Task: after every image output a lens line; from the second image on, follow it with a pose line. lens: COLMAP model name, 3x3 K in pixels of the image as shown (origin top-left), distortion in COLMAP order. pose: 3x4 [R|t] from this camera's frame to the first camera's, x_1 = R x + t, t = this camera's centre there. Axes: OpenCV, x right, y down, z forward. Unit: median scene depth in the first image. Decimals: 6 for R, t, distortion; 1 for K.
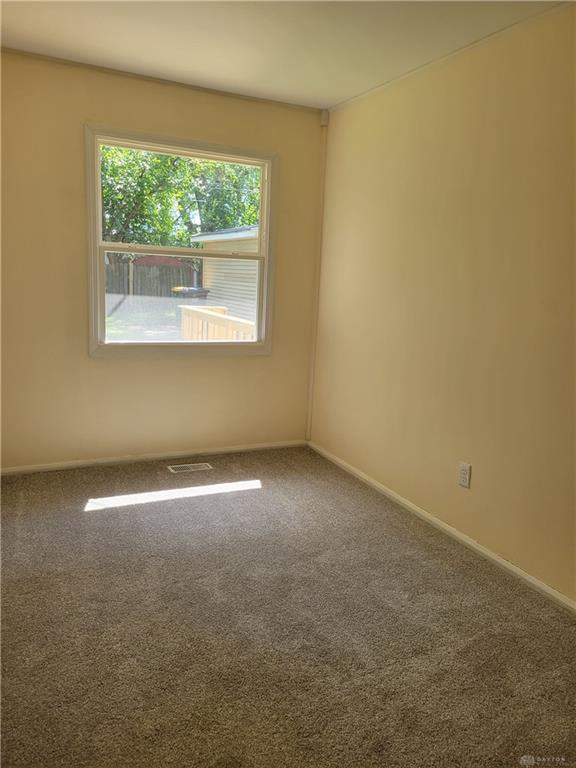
lens RADIAL K [[581.9, 0, 290.1], [0, 581.9, 369.1], [0, 0, 1]] dist [0.046494, -0.001875]
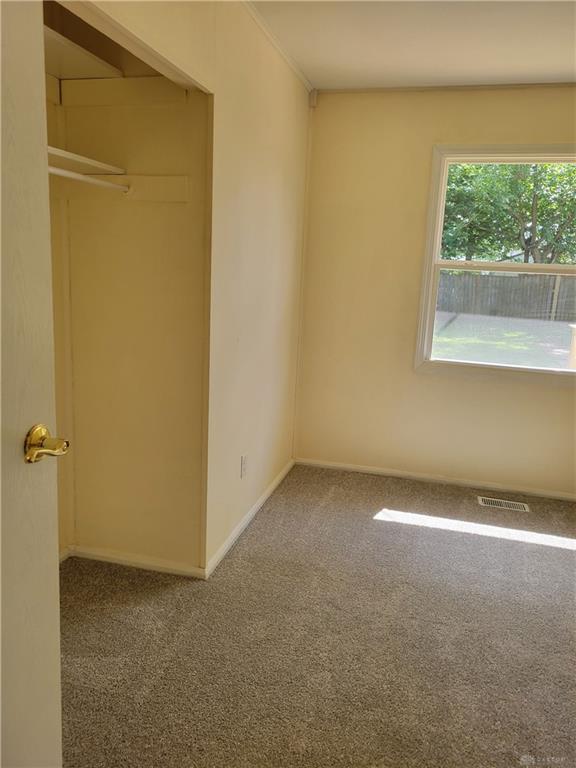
lens RADIAL K [[581.9, 0, 290.1], [0, 581.9, 369.1], [0, 0, 1]] dist [0.046494, -0.001875]
pose [[0.767532, 0.103941, -0.632527, 0.140107], [-0.117500, 0.992860, 0.020575, -0.021705], [0.630149, 0.058530, 0.774265, 0.074583]]
